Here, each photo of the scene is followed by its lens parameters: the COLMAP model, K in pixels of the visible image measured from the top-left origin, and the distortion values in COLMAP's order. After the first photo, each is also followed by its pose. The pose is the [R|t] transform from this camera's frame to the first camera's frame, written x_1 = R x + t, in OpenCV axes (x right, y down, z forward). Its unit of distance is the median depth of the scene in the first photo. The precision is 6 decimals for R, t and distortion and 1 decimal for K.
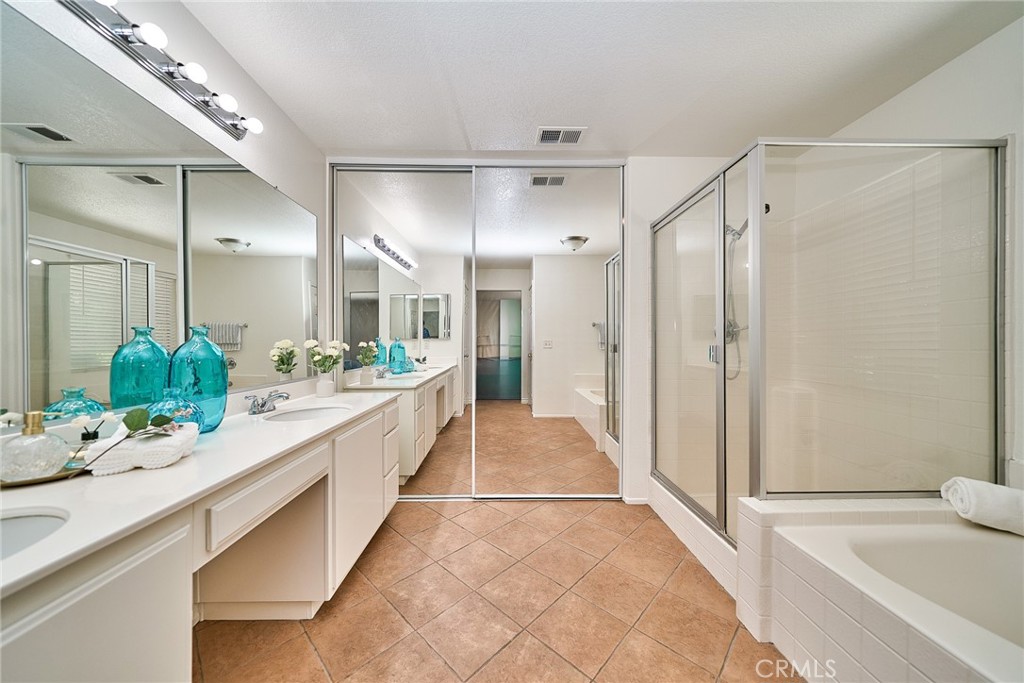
lens RADIAL K [[348.5, 0, 509.6], [0, 348.5, 343.4], [0, 0, 1]] dist [-0.000486, -0.000207]
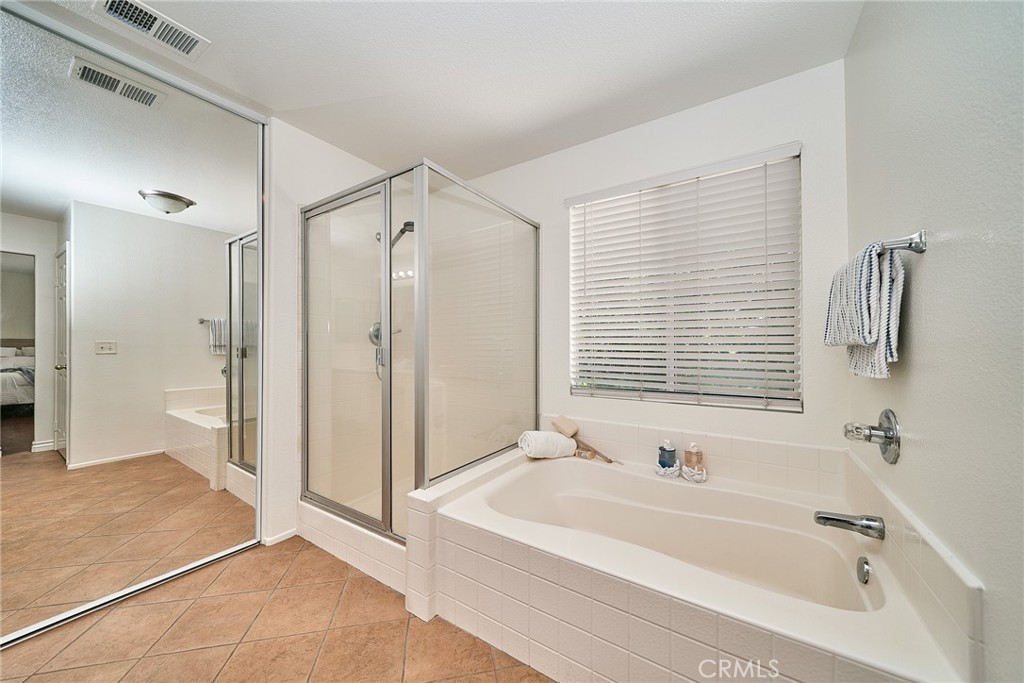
lens RADIAL K [[345.9, 0, 509.9], [0, 345.9, 343.5], [0, 0, 1]] dist [-0.000289, -0.000149]
pose [[0.554571, 0.002860, 0.832132, -0.021197], [0.003227, 0.999979, -0.005588, -0.000420], [-0.832130, 0.005784, 0.554550, 0.101240]]
